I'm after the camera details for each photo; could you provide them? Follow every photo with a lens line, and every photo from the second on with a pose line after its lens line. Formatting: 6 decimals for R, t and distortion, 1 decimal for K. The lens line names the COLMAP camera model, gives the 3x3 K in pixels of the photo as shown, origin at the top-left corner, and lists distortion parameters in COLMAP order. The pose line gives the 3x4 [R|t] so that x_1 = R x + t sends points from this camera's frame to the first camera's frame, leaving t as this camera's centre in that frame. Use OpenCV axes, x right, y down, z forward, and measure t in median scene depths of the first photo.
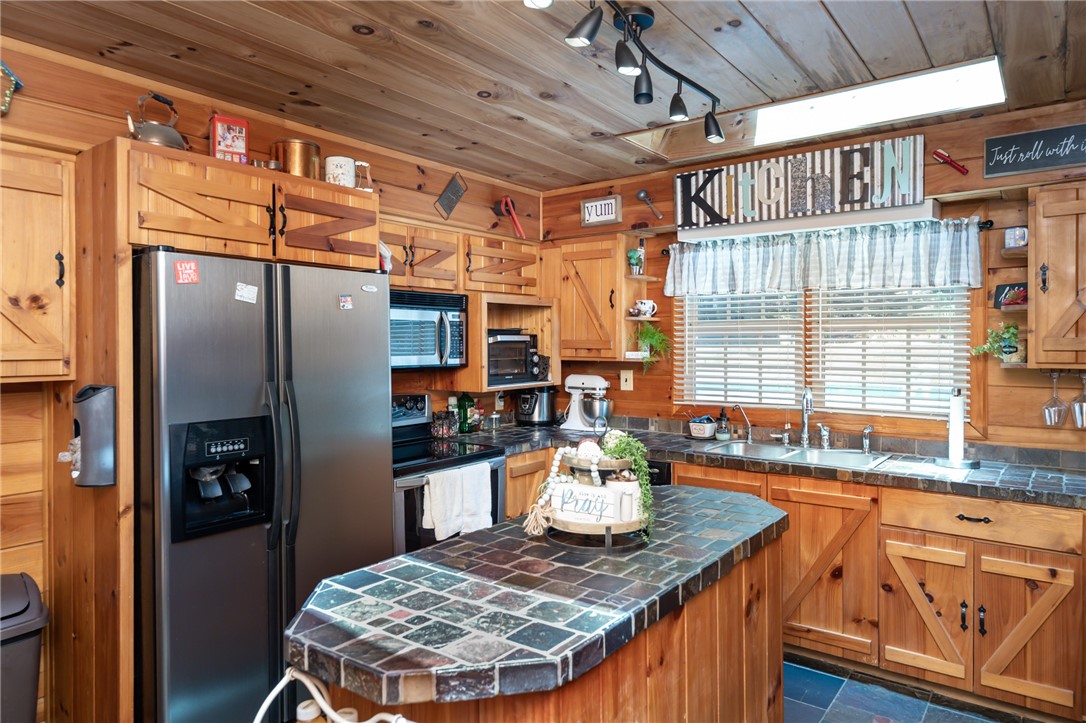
lens RADIAL K [[679.9, 0, 544.4], [0, 679.9, 357.2], [0, 0, 1]] dist [0.009059, -0.001213]
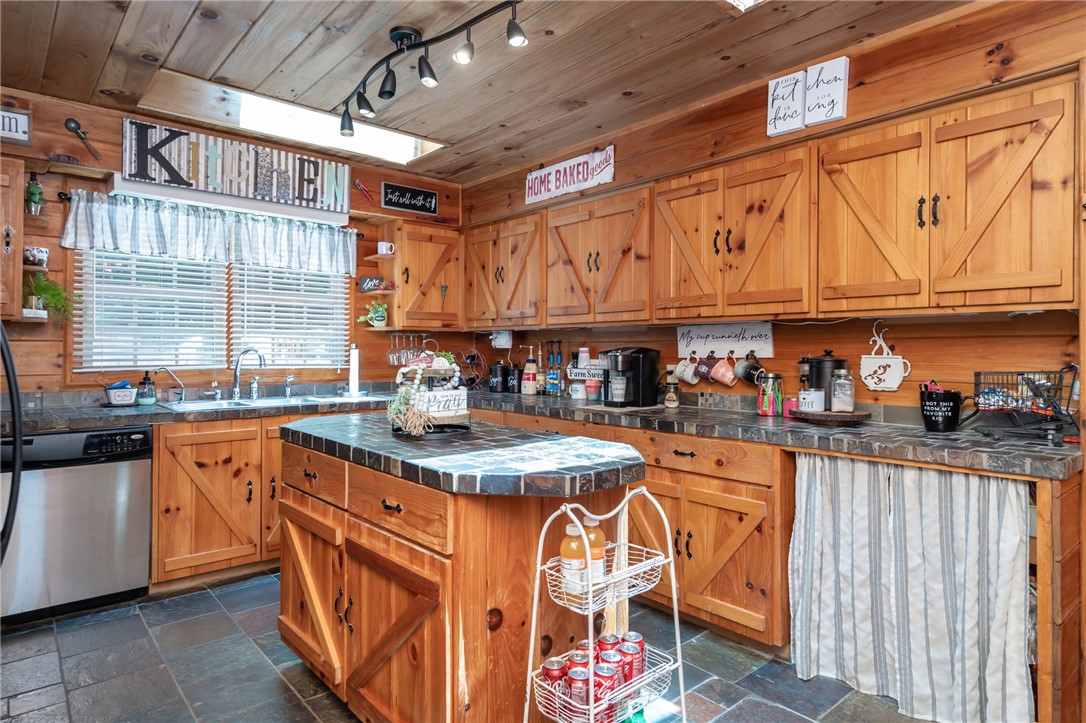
lens RADIAL K [[627.6, 0, 542.0], [0, 627.6, 349.1], [0, 0, 1]] dist [0.004105, 0.000507]
pose [[0.207537, 0.002834, 0.978223, -0.592319], [0.013527, 0.999892, -0.005766, 0.065170], [-0.978134, 0.014429, 0.207476, 0.306392]]
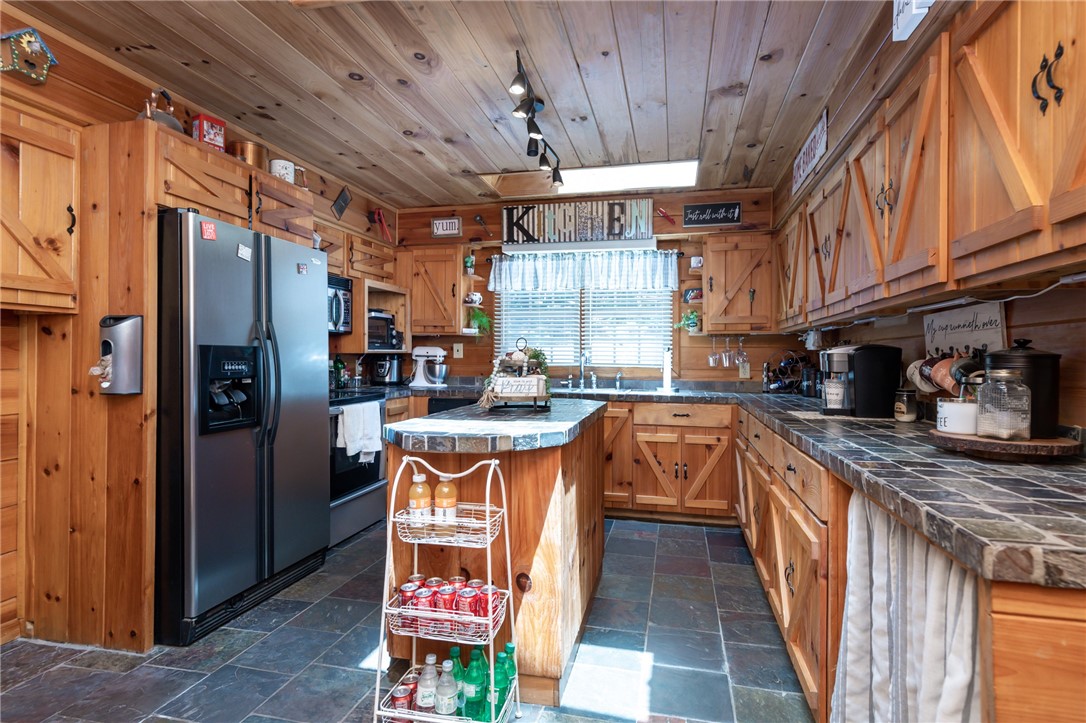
lens RADIAL K [[557.7, 0, 543.0], [0, 557.7, 361.5], [0, 0, 1]] dist [0.021460, -0.011609]
pose [[0.915991, 0.004107, 0.401178, -0.239201], [-0.000222, 0.999953, -0.009731, 0.089644], [-0.401199, 0.008824, 0.915949, -0.162668]]
